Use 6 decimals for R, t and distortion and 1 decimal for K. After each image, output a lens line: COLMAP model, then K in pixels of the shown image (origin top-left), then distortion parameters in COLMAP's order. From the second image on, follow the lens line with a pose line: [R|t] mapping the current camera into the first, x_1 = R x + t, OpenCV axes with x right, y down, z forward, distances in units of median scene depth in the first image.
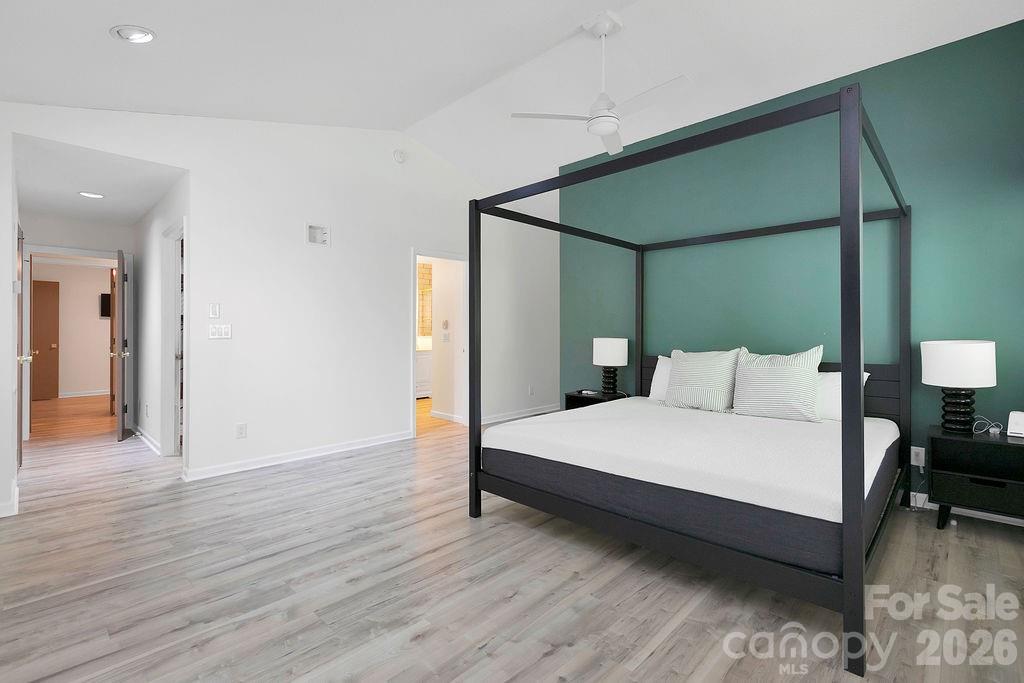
lens RADIAL K [[461.9, 0, 512.0], [0, 461.9, 341.5], [0, 0, 1]] dist [0.000075, 0.000261]
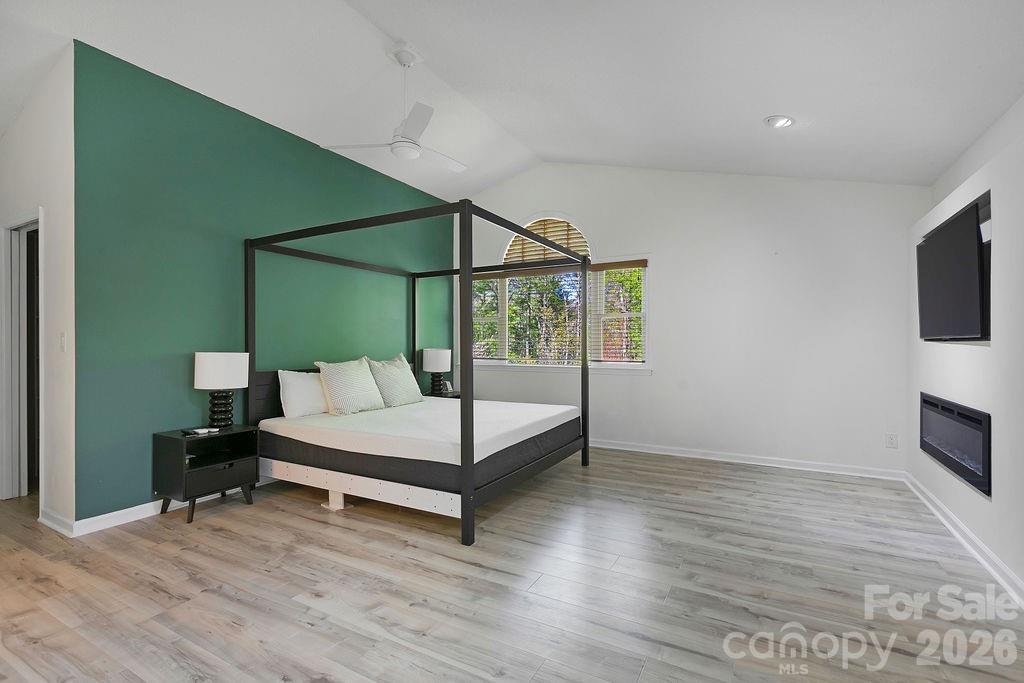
lens RADIAL K [[459.4, 0, 525.8], [0, 459.4, 346.9], [0, 0, 1]] dist [0.000836, 0.000117]
pose [[-0.272775, -0.002238, 0.962075, -1.163672], [0.018708, 0.999796, 0.007630, -0.020881], [-0.961896, 0.020079, -0.272678, 1.331801]]
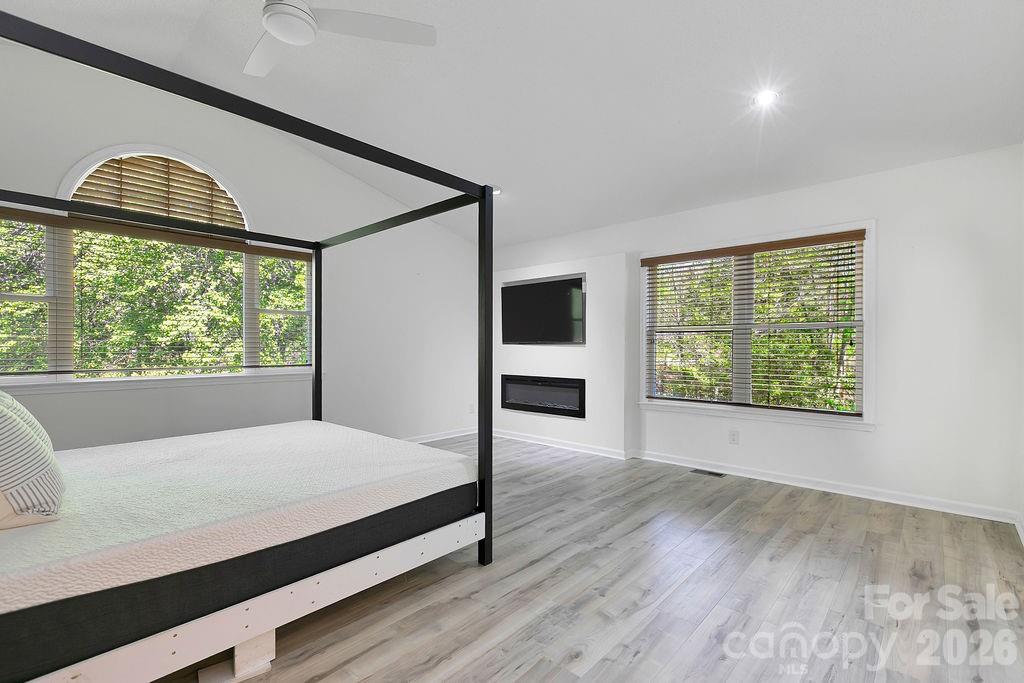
lens RADIAL K [[461.9, 0, 512.0], [0, 461.9, 341.5], [0, 0, 1]] dist [0.000075, 0.000261]
pose [[-0.999462, 0.000755, -0.032792, -0.120084], [0.000441, 0.999954, 0.009591, -0.040513], [0.032797, 0.009571, -0.999416, 2.166444]]
